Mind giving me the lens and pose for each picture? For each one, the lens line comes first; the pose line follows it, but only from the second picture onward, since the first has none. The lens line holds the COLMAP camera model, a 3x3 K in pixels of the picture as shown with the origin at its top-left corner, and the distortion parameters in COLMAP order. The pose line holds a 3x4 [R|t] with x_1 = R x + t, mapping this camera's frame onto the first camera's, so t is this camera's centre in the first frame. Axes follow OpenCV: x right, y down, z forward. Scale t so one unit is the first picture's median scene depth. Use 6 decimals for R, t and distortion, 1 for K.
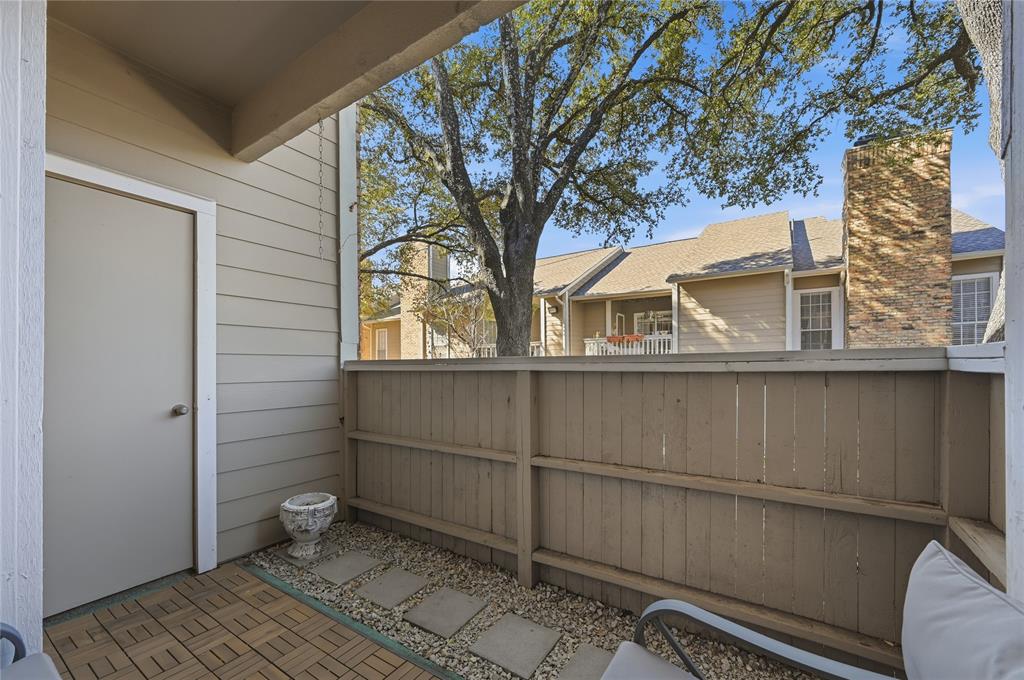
lens RADIAL K [[409.6, 0, 509.6], [0, 409.6, 367.4], [0, 0, 1]] dist [-0.000468, -0.000127]
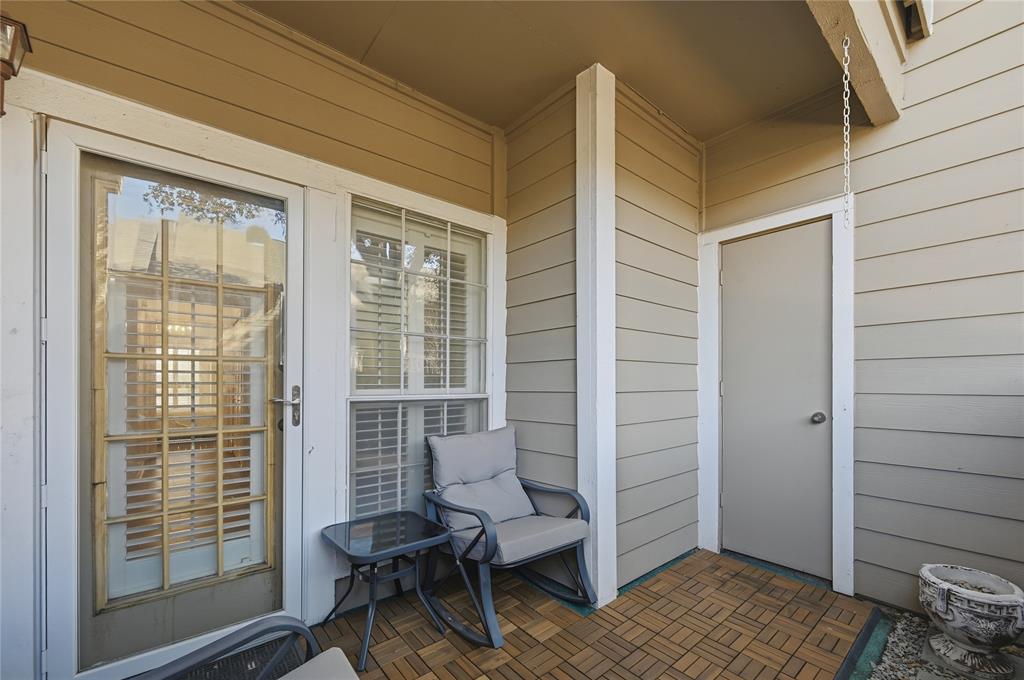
lens RADIAL K [[408.9, 0, 512.8], [0, 408.9, 376.8], [0, 0, 1]] dist [-0.001491, -0.000174]
pose [[-0.293942, -0.002326, -0.955821, 0.367000], [0.005556, 0.999976, -0.004142, 0.003291], [0.955807, -0.006529, -0.293922, 0.549760]]
